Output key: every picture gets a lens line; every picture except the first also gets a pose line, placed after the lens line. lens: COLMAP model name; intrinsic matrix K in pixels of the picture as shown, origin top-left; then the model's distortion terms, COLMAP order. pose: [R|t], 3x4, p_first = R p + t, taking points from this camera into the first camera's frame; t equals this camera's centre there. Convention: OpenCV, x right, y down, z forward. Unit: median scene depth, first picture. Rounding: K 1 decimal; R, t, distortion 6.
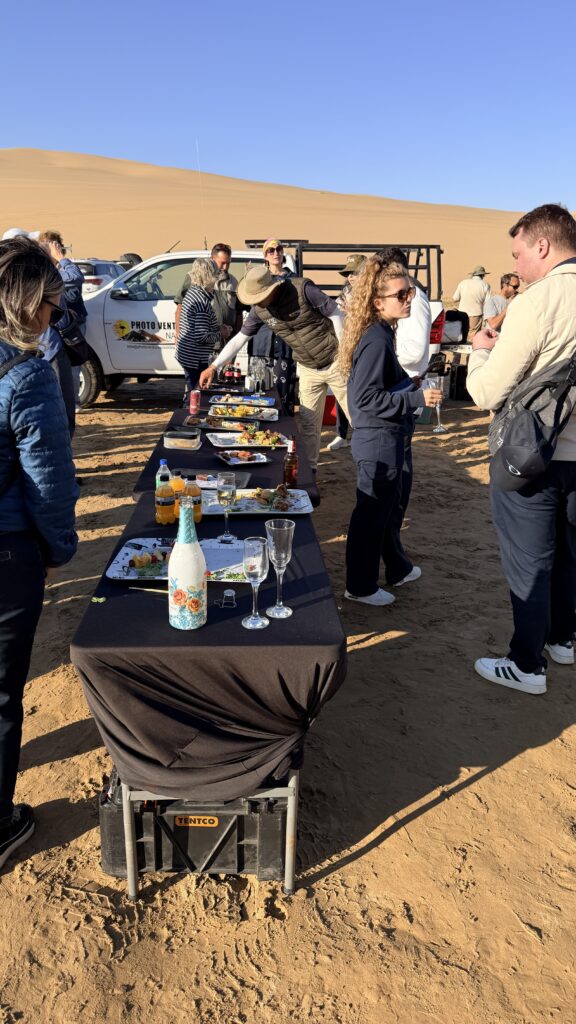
lens RADIAL K [[712.8, 0, 291.4], [0, 712.8, 513.7], [0, 0, 1]] dist [-0.010953, -0.013586]
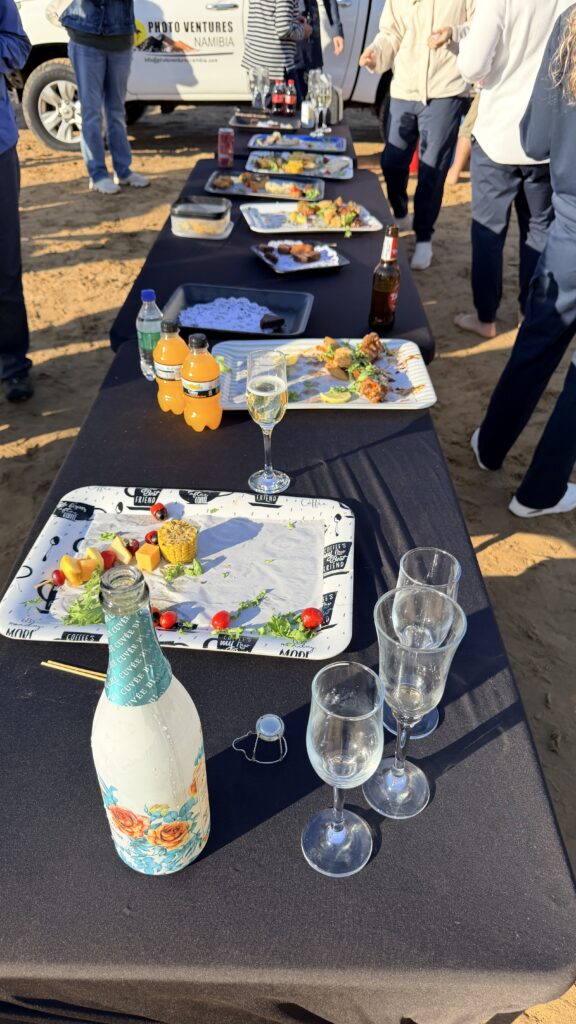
lens RADIAL K [[712.8, 0, 277.0], [0, 712.8, 512.8], [0, 0, 1]] dist [-0.010953, -0.013586]
pose [[0.995891, 0.031266, -0.084992, -0.025656], [-0.001374, 0.943620, 0.331027, -0.065307], [0.090550, -0.329550, 0.939786, 0.324223]]
